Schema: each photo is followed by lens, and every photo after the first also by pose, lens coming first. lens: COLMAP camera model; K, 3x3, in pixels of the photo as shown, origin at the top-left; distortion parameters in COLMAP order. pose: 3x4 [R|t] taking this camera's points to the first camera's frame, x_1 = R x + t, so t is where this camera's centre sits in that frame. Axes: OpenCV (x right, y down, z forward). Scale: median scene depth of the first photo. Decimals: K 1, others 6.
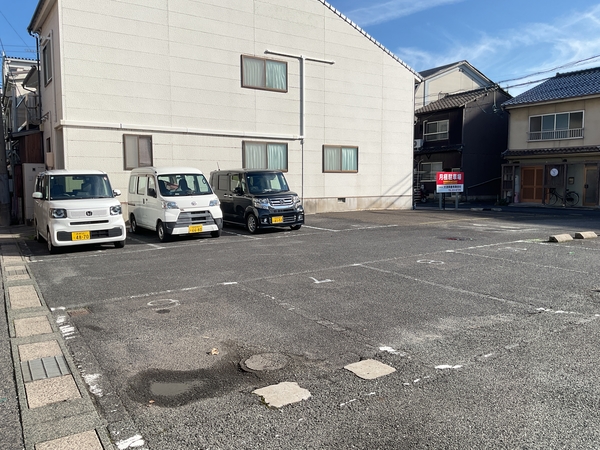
lens RADIAL K [[506.0, 0, 302.1], [0, 506.0, 222.7], [0, 0, 1]] dist [0.051311, -0.063050]
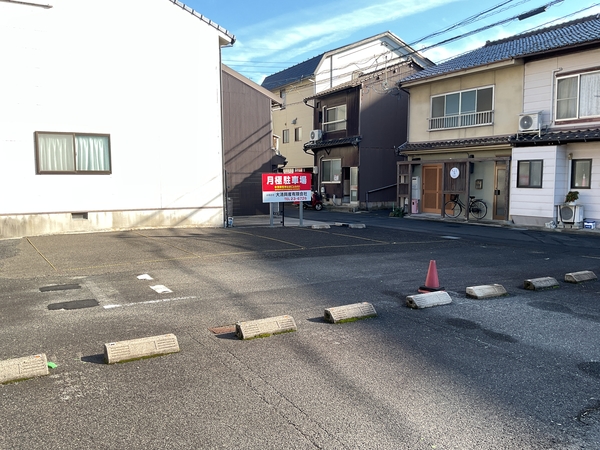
lens RADIAL K [[506.0, 0, 297.4], [0, 506.0, 229.0], [0, 0, 1]] dist [0.051311, -0.063050]
pose [[0.999055, 0.004340, -0.043256, 0.299764], [-0.003577, 0.999837, 0.017681, -0.030951], [0.043326, -0.017510, 0.998908, 0.267599]]
